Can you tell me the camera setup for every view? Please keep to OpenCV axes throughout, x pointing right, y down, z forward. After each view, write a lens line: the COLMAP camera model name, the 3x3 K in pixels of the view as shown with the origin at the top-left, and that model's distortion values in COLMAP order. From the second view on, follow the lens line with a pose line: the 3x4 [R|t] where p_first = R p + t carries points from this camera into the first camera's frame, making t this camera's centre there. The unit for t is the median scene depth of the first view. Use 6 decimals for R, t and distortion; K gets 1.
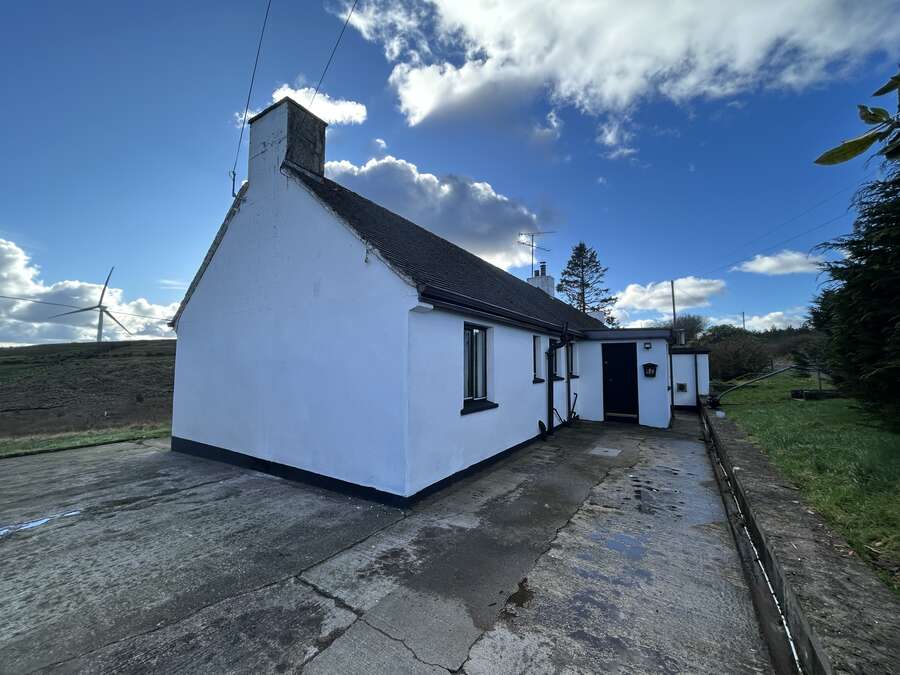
lens RADIAL K [[361.0, 0, 448.0], [0, 361.0, 338.8], [0, 0, 1]] dist [-0.001691, 0.000137]
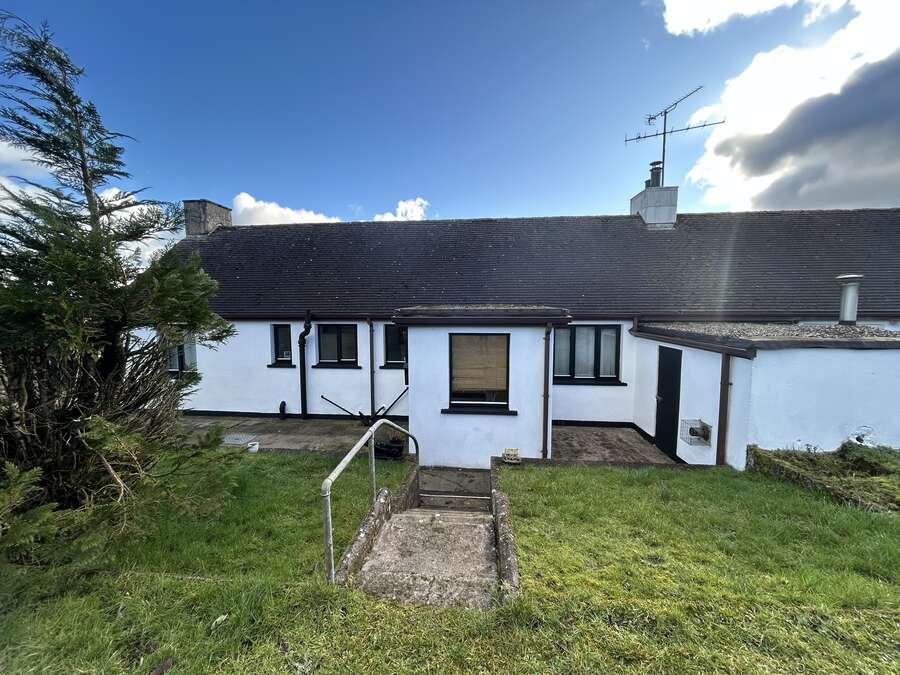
lens RADIAL K [[361.0, 0, 448.0], [0, 361.0, 338.8], [0, 0, 1]] dist [-0.001691, 0.000137]
pose [[0.459182, 0.075201, -0.885153, 1.793200], [0.067334, 0.990598, 0.119090, -0.075399], [0.885787, -0.114285, 0.449801, 1.202343]]
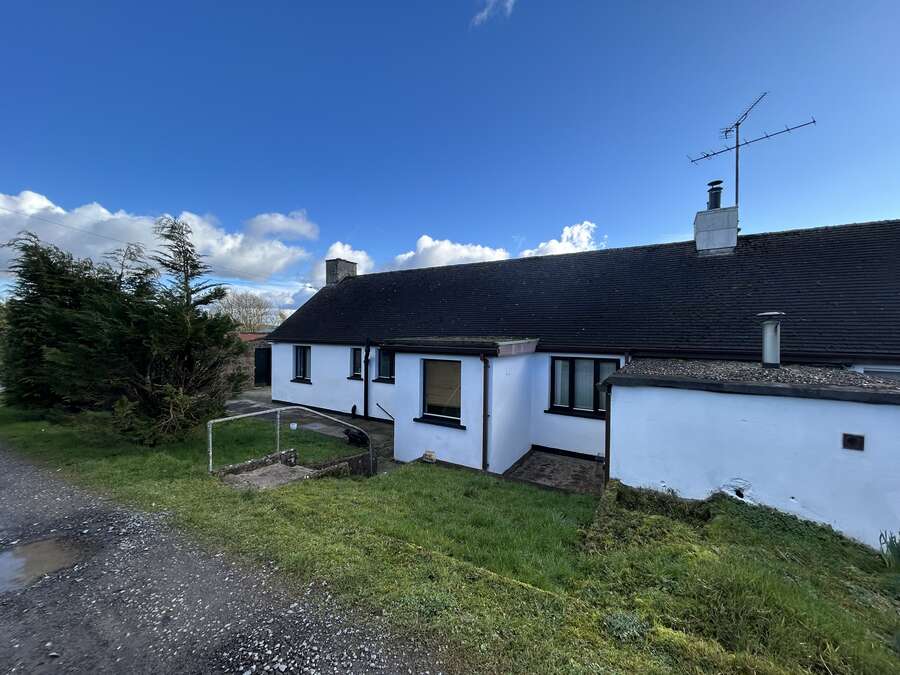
lens RADIAL K [[365.4, 0, 450.0], [0, 365.4, 337.5], [0, 0, 1]] dist [-0.001648, -0.000112]
pose [[0.029975, 0.012522, -0.999472, 2.181790], [0.060216, 0.998083, 0.014311, -0.060688], [0.997735, -0.060613, 0.029163, 1.687642]]
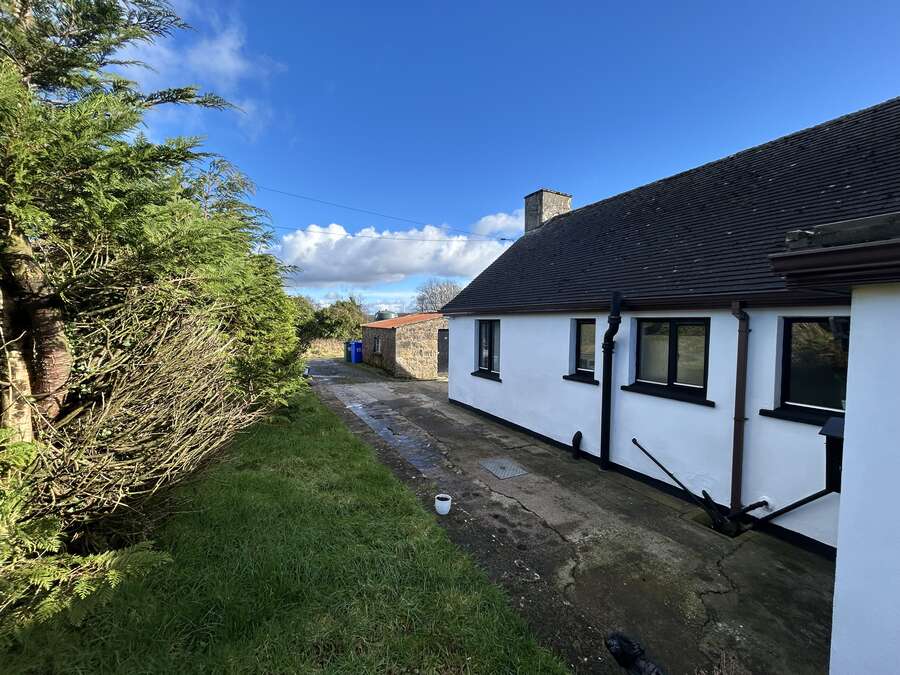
lens RADIAL K [[361.0, 0, 448.0], [0, 361.0, 338.8], [0, 0, 1]] dist [-0.001691, 0.000137]
pose [[-0.478018, 0.033987, -0.877692, 1.286711], [0.054014, 0.998497, 0.009247, 0.013950], [0.876688, -0.042988, -0.479135, 1.398214]]
